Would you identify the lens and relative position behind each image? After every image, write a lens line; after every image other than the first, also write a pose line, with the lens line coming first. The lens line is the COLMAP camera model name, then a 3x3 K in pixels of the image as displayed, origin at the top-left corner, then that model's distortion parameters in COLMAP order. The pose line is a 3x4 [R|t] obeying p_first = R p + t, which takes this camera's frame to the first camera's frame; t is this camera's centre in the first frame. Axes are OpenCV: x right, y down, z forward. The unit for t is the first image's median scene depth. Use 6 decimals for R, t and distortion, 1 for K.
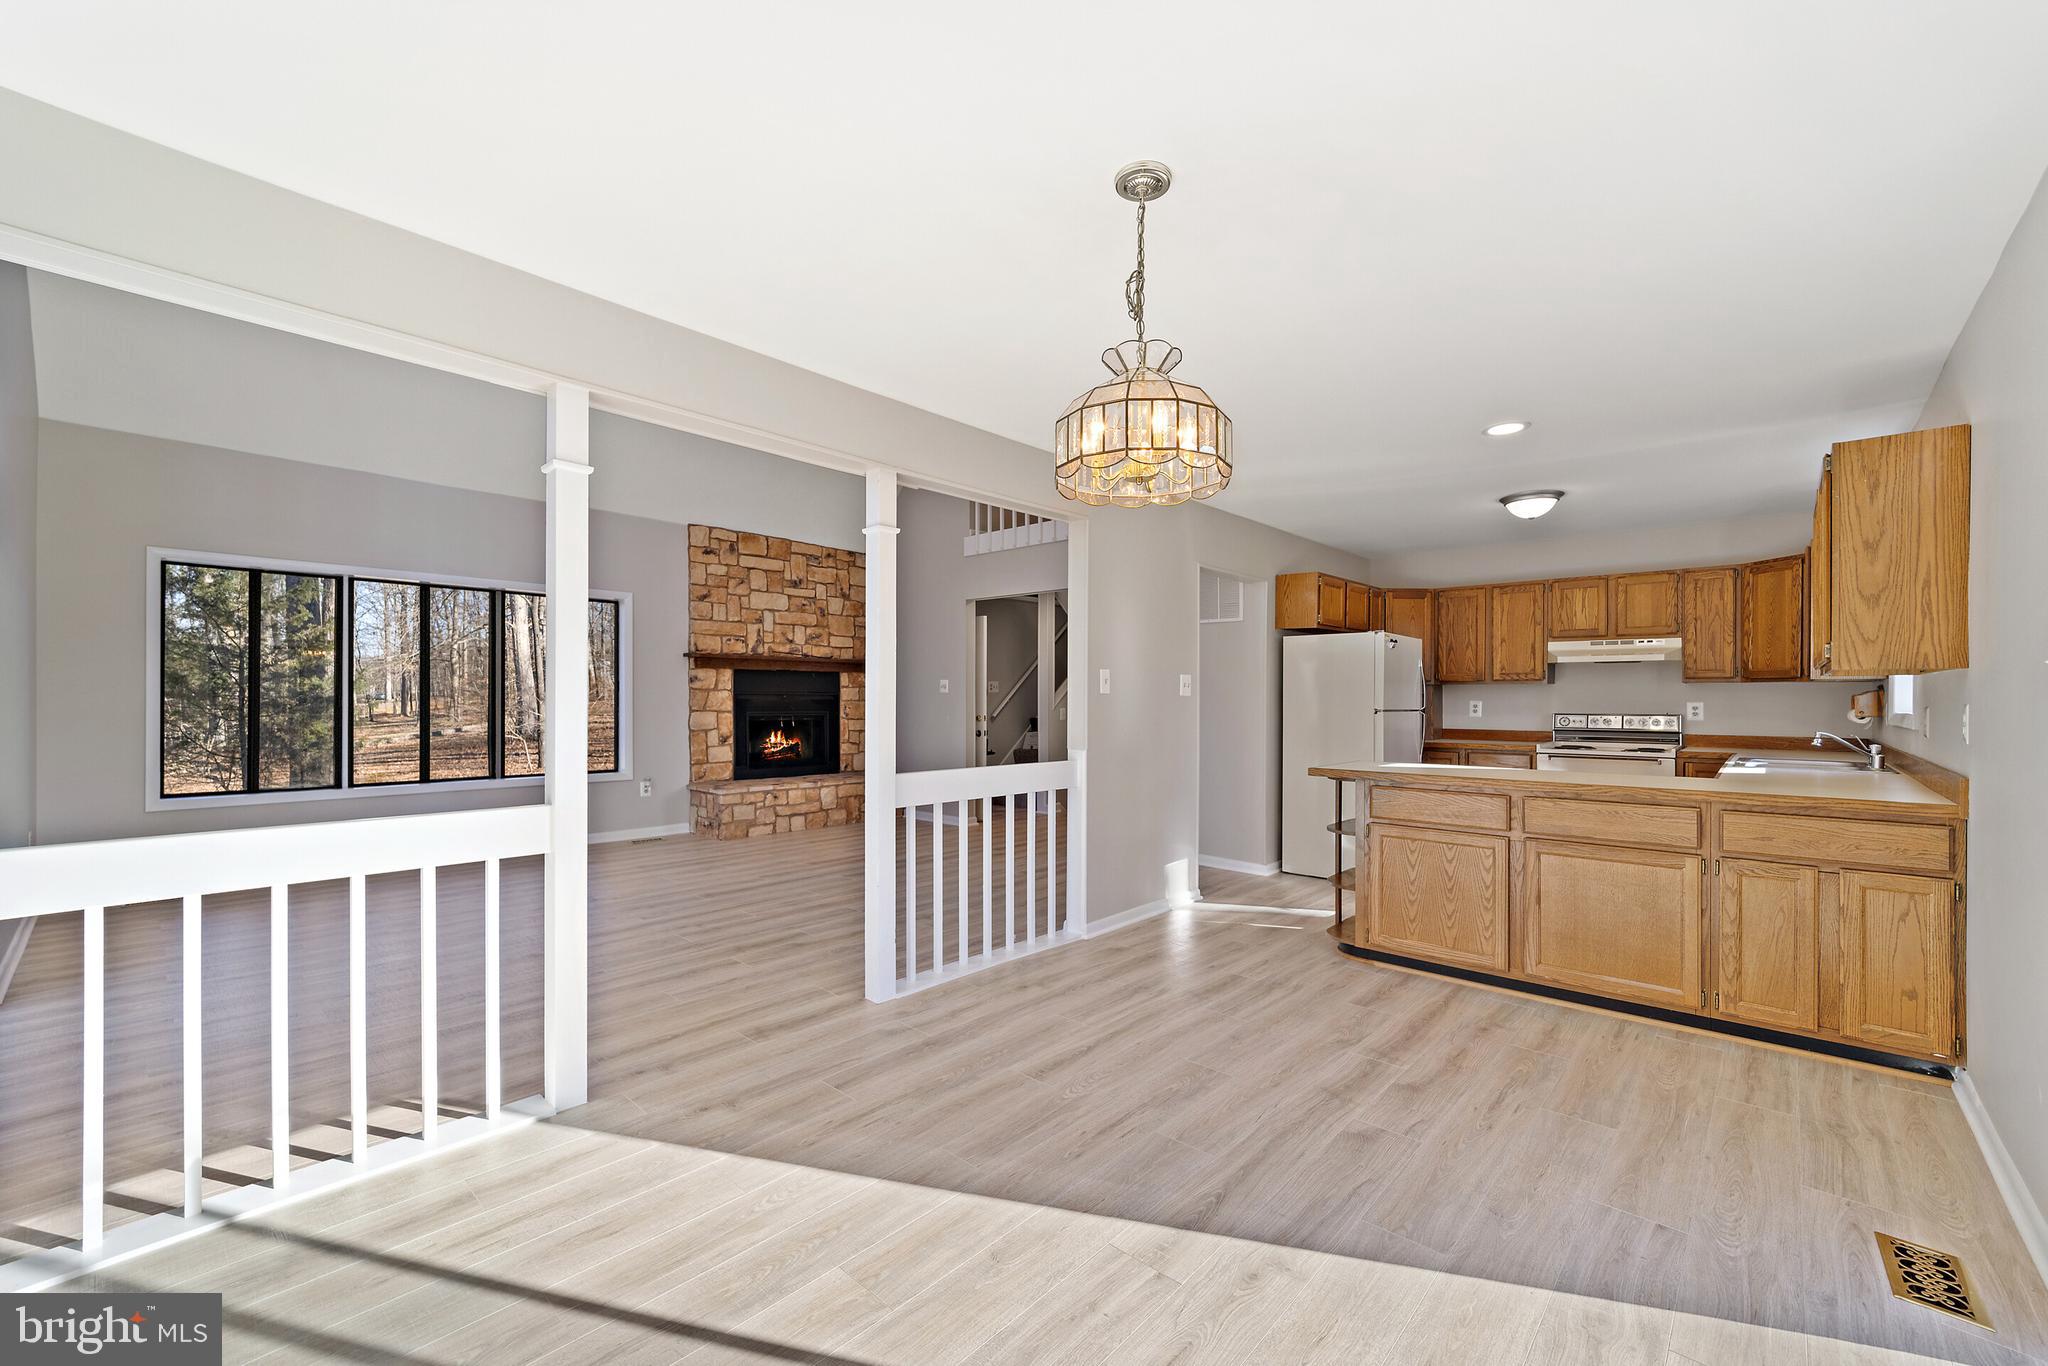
lens RADIAL K [[815.8, 0, 1015.9], [0, 815.8, 698.6], [0, 0, 1]] dist [0.005574, -0.002909]
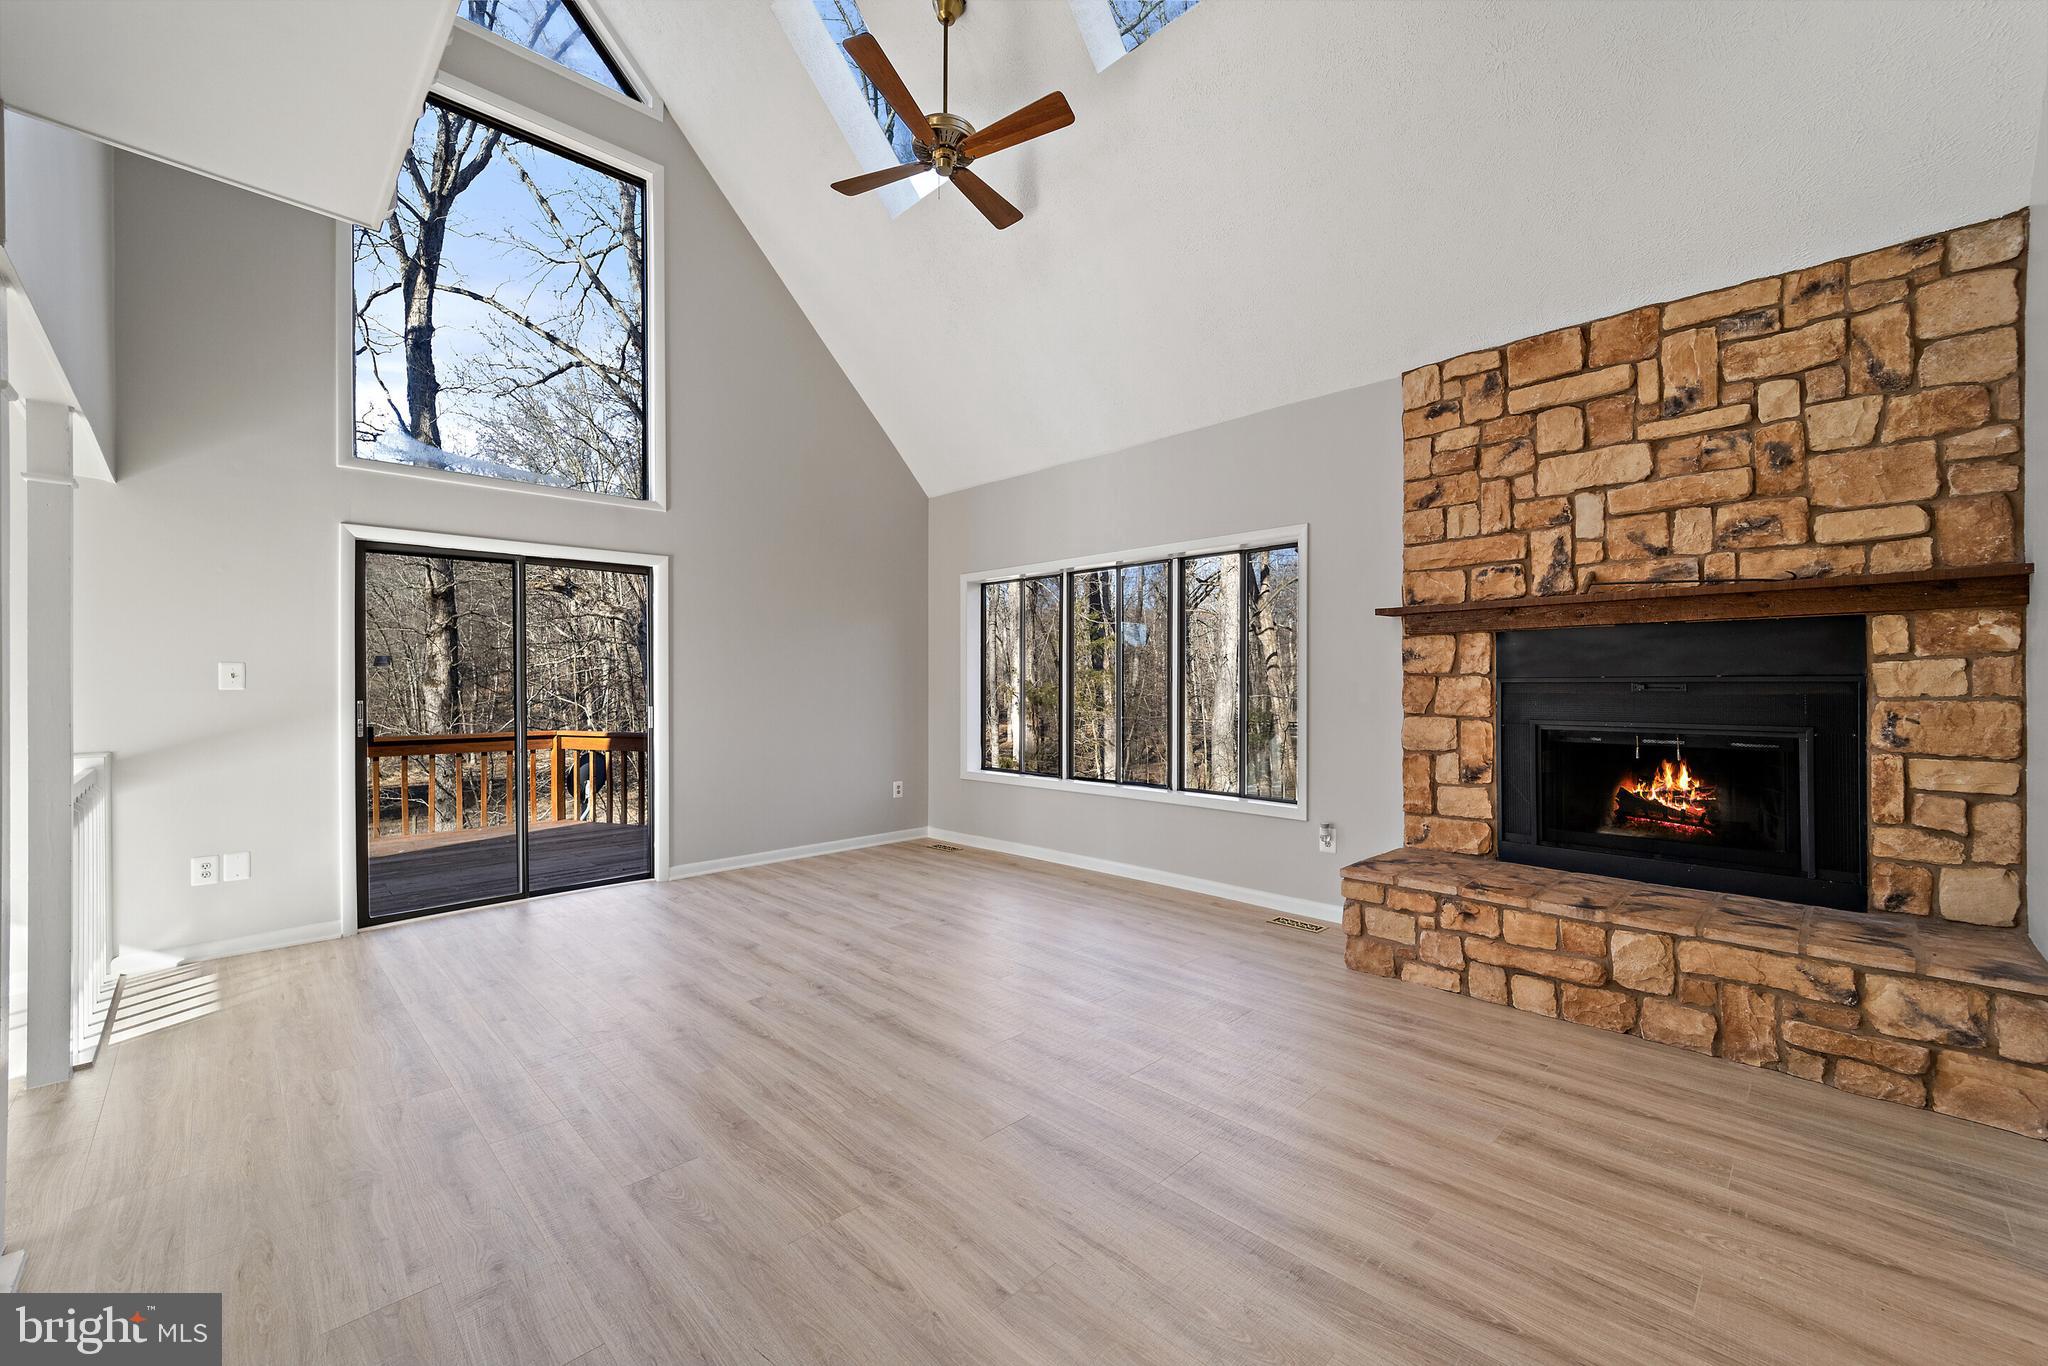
lens RADIAL K [[815.8, 0, 1039.2], [0, 815.8, 686.5], [0, 0, 1]] dist [0.005574, -0.002909]
pose [[-0.031979, -0.000011, -0.999489, 0.179353], [0.003362, 0.999994, -0.000118, -0.004777], [0.999483, -0.003364, -0.031978, 0.887328]]
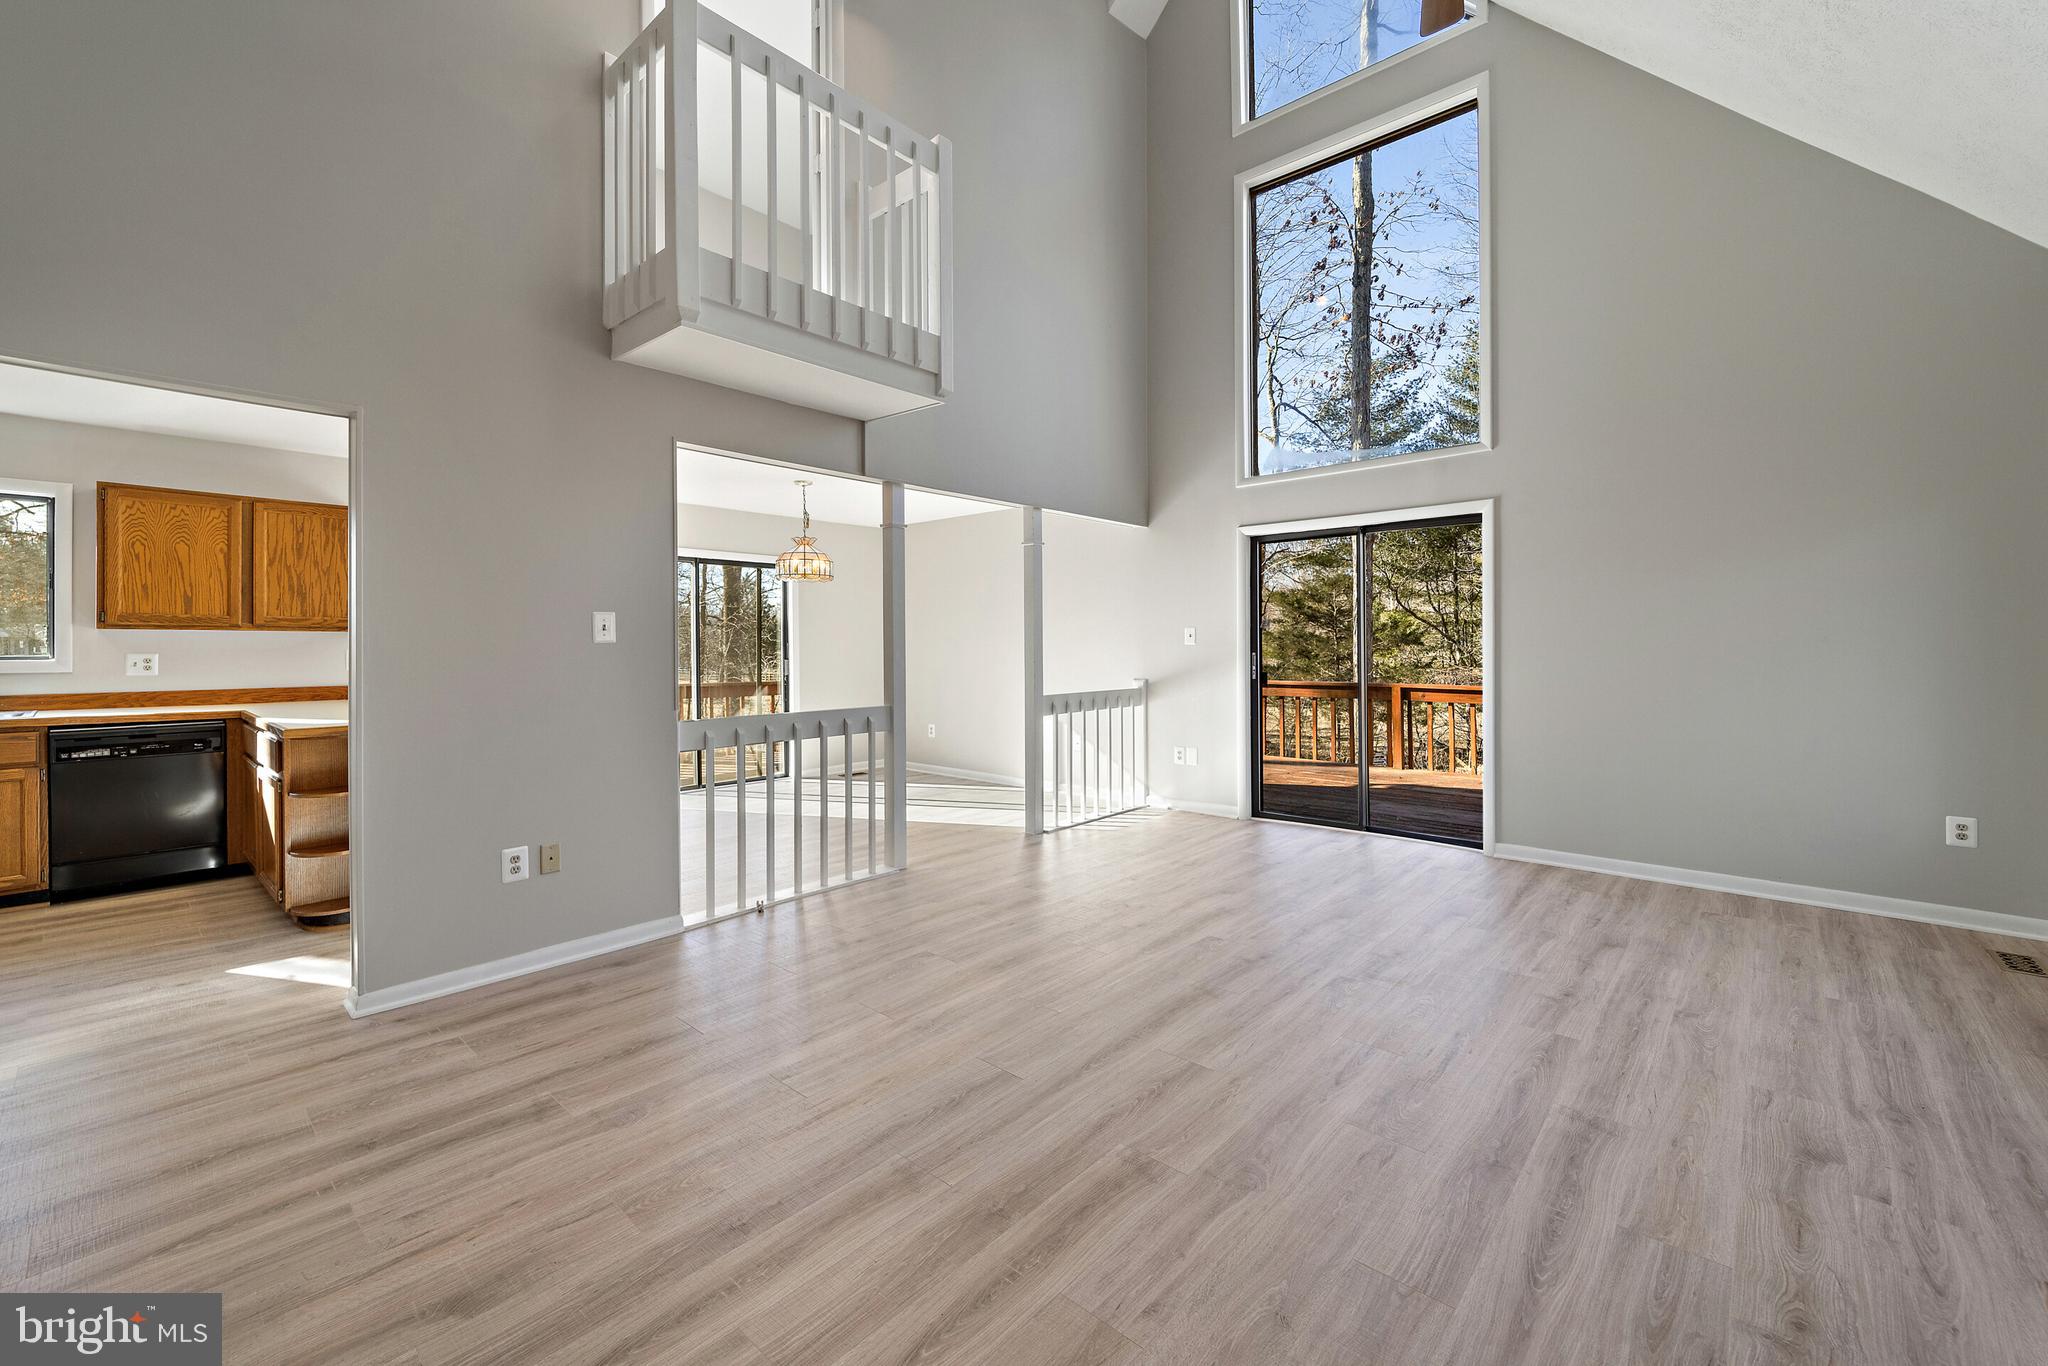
lens RADIAL K [[845.6, 0, 1020.0], [0, 845.6, 650.1], [0, 0, 1]] dist [0.002636, -0.000508]
pose [[-0.999915, -0.001331, -0.012958, -0.183545], [-0.001398, 0.999985, 0.005227, -0.002788], [0.012951, 0.005244, -0.999902, 1.244891]]
